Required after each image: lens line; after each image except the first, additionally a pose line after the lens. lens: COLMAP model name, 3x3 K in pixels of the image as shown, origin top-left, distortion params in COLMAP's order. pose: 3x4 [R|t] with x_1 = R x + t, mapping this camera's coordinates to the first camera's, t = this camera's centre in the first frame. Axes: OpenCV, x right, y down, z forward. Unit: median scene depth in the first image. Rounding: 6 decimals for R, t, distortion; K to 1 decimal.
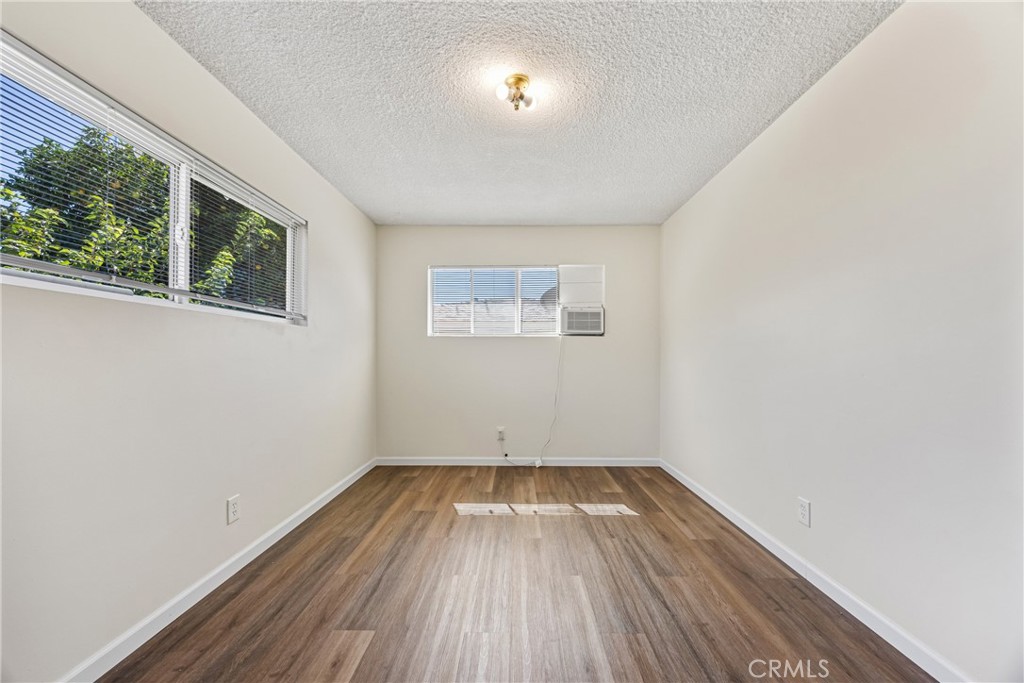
lens RADIAL K [[401.7, 0, 516.2], [0, 401.7, 351.0], [0, 0, 1]] dist [0.002444, 0.000166]
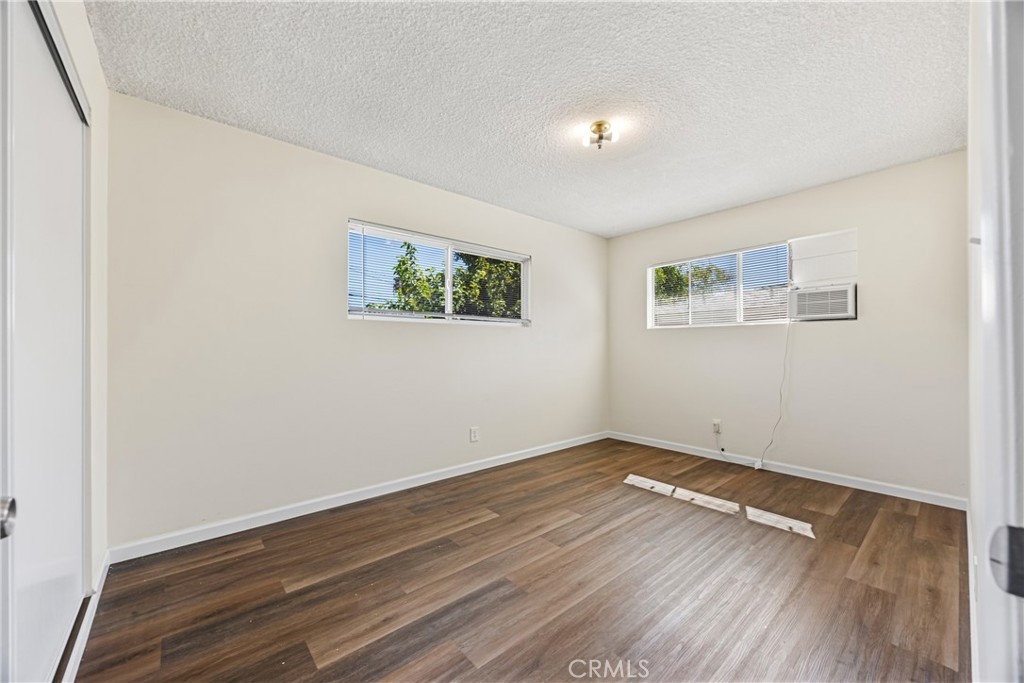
lens RADIAL K [[394.7, 0, 504.5], [0, 394.7, 344.7], [0, 0, 1]] dist [0.013544, -0.000025]
pose [[0.652697, -0.008592, -0.757570, 0.477952], [0.014417, 0.999895, 0.001081, -0.001150], [0.757482, -0.011628, 0.652753, -0.017020]]
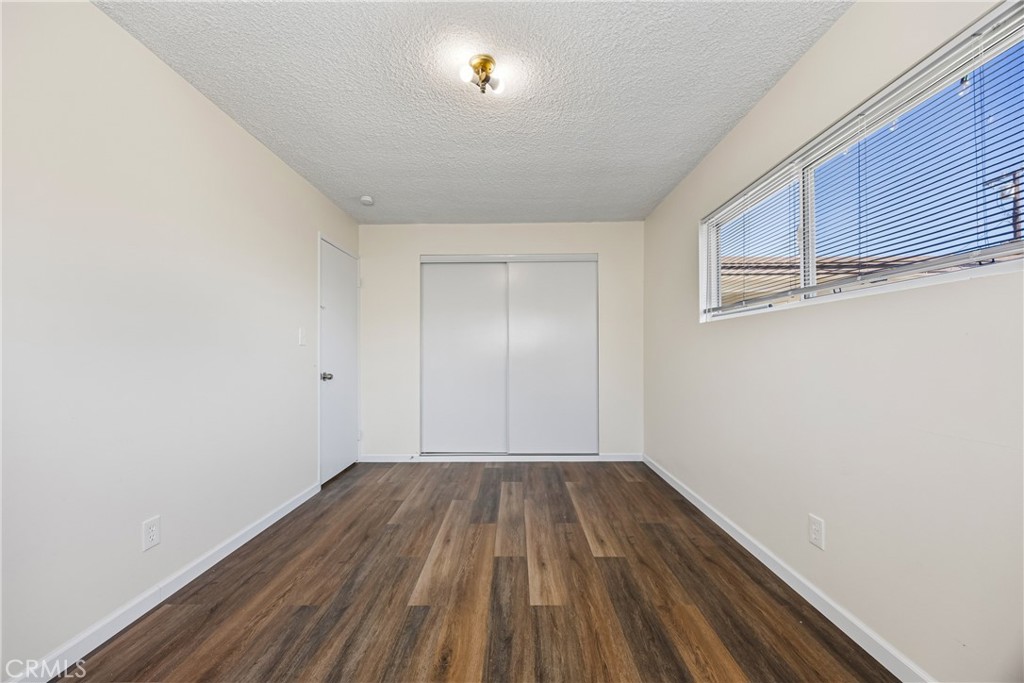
lens RADIAL K [[401.7, 0, 516.2], [0, 401.7, 351.0], [0, 0, 1]] dist [0.002444, 0.000166]
pose [[-0.999973, 0.002684, -0.006810, -0.043380], [0.002808, 0.999828, -0.018333, 0.017457], [0.006760, -0.018352, -0.999809, 1.261355]]
